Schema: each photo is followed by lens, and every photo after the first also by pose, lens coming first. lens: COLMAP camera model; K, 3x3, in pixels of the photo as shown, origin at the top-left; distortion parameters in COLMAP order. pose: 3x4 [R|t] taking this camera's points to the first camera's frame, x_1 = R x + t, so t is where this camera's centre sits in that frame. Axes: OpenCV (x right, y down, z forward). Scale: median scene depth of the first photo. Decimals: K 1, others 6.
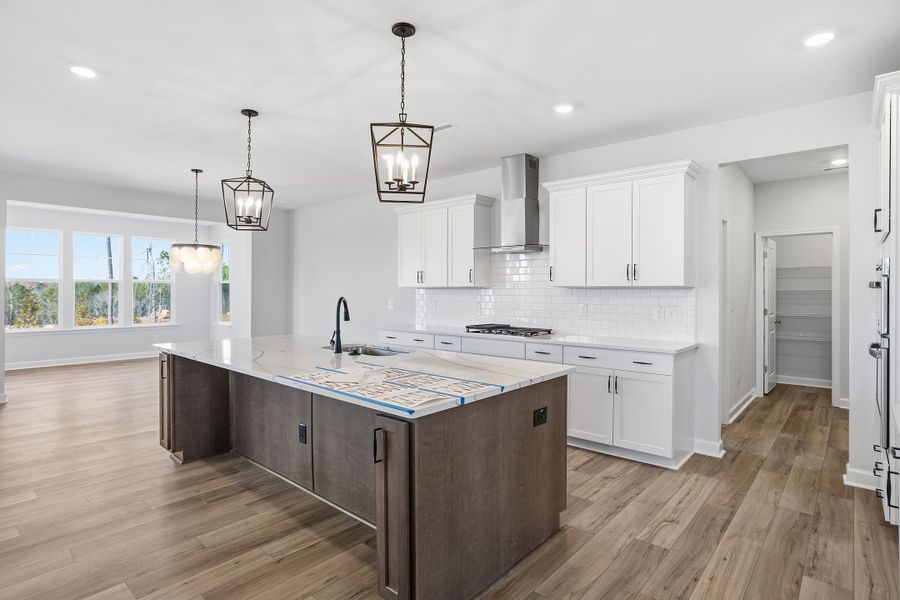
lens RADIAL K [[468.1, 0, 443.2], [0, 468.1, 290.3], [0, 0, 1]] dist [-0.030057, 0.014502]
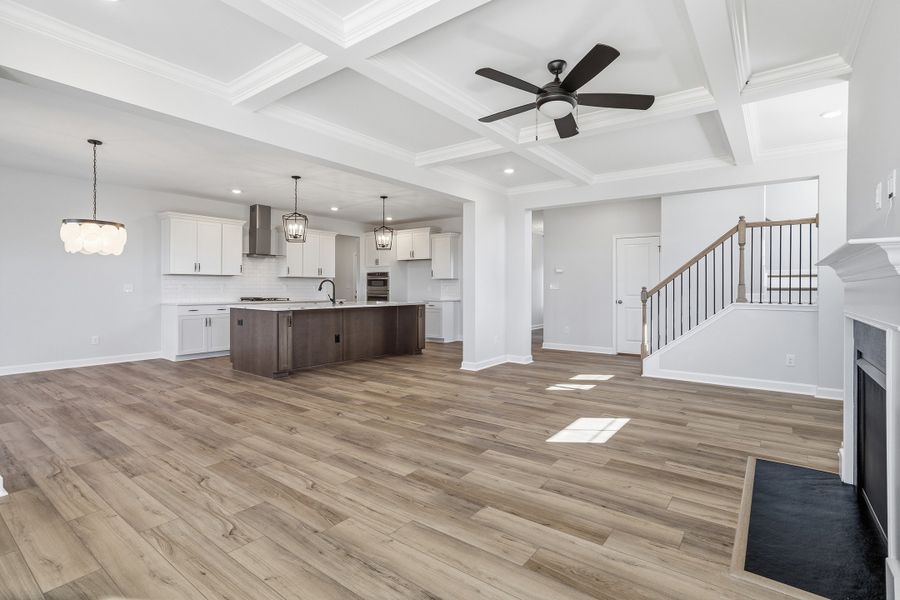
lens RADIAL K [[439.7, 0, 446.1], [0, 439.7, 285.4], [0, 0, 1]] dist [-0.042497, 0.022884]
pose [[-0.083984, 0.004809, 0.996456, -2.201945], [-0.002300, 0.999985, -0.005020, 0.049341], [-0.996464, -0.002714, -0.083971, 0.572073]]
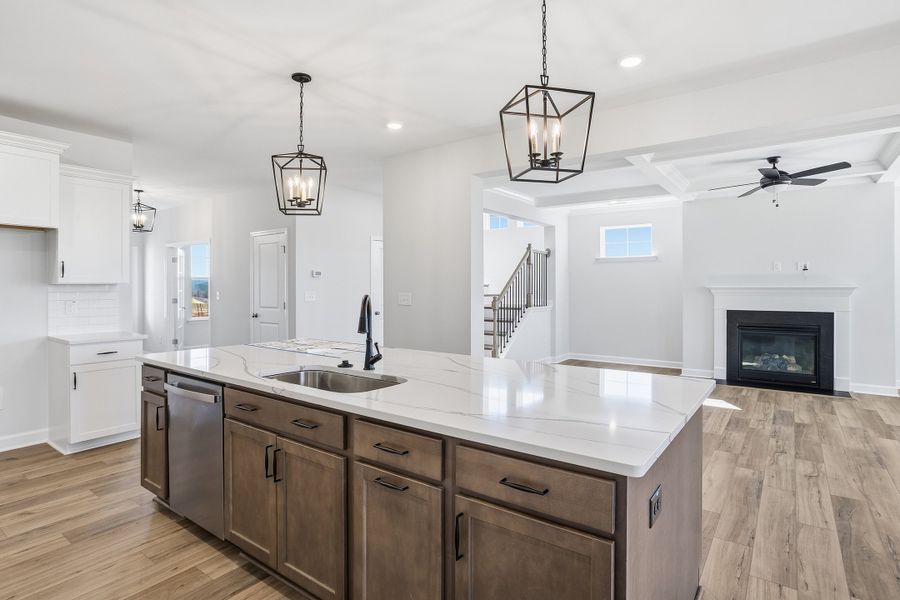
lens RADIAL K [[468.1, 0, 447.0], [0, 468.1, 291.0], [0, 0, 1]] dist [-0.030057, 0.014502]
pose [[-0.994851, 0.002383, -0.101323, -0.245306], [0.001640, 0.999971, 0.007413, 0.003866], [0.101338, 0.007209, -0.994826, 1.580645]]
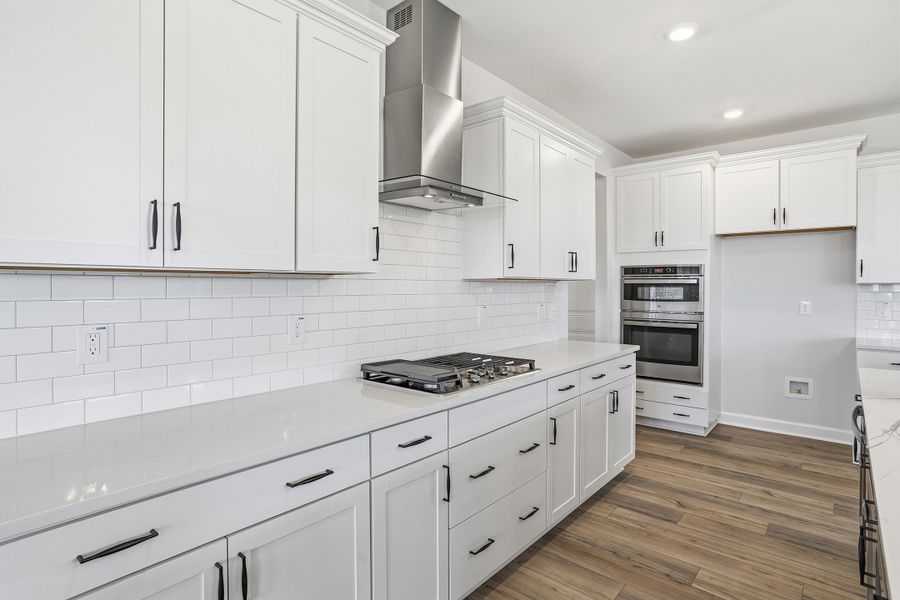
lens RADIAL K [[468.1, 0, 456.8], [0, 468.1, 288.7], [0, 0, 1]] dist [-0.030057, 0.014502]
pose [[-0.034909, -0.008793, 0.999352, -0.443021], [-0.004701, 0.999952, 0.008634, 0.001775], [-0.999379, -0.004396, -0.034949, 1.349048]]
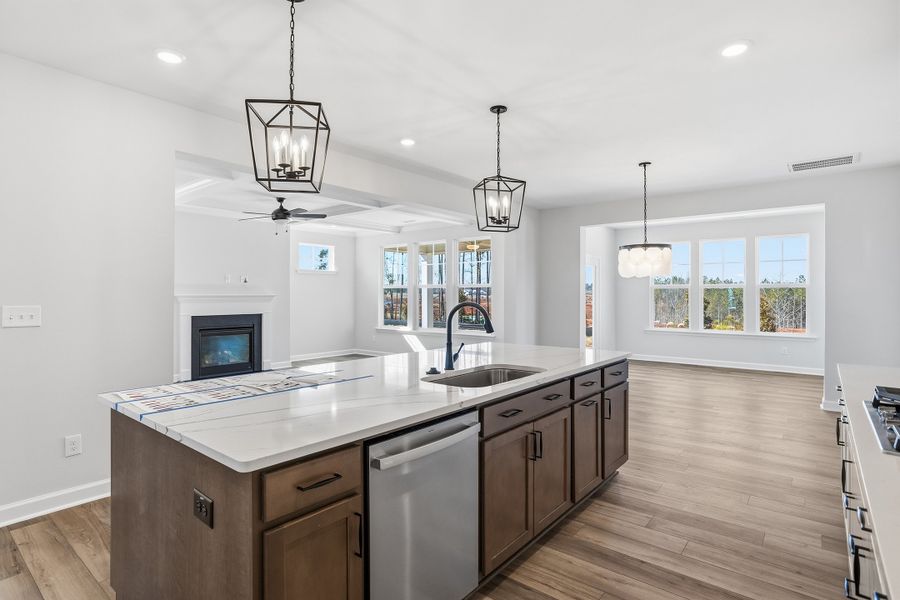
lens RADIAL K [[468.1, 0, 448.7], [0, 468.1, 290.1], [0, 0, 1]] dist [-0.030057, 0.014502]
pose [[0.050708, -0.010944, -0.998654, 0.535353], [-0.001832, 0.999937, -0.011051, 0.002849], [0.998712, 0.002390, 0.050684, 0.871739]]
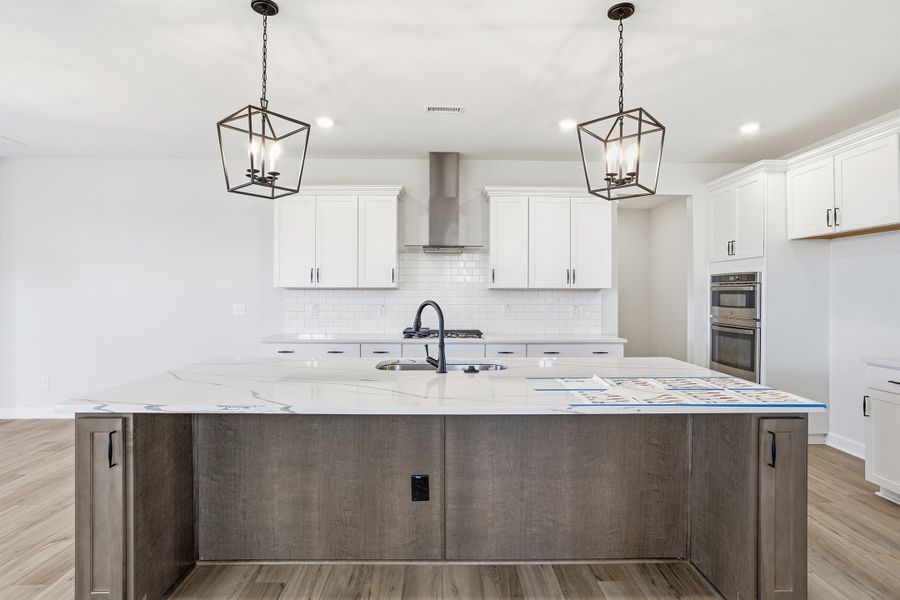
lens RADIAL K [[468.1, 0, 447.6], [0, 468.1, 293.9], [0, 0, 1]] dist [-0.030057, 0.014502]
pose [[0.733433, -0.002153, 0.679758, -0.674113], [-0.002157, 0.999983, 0.005494, -0.000713], [-0.679758, -0.005496, 0.733416, 0.385436]]
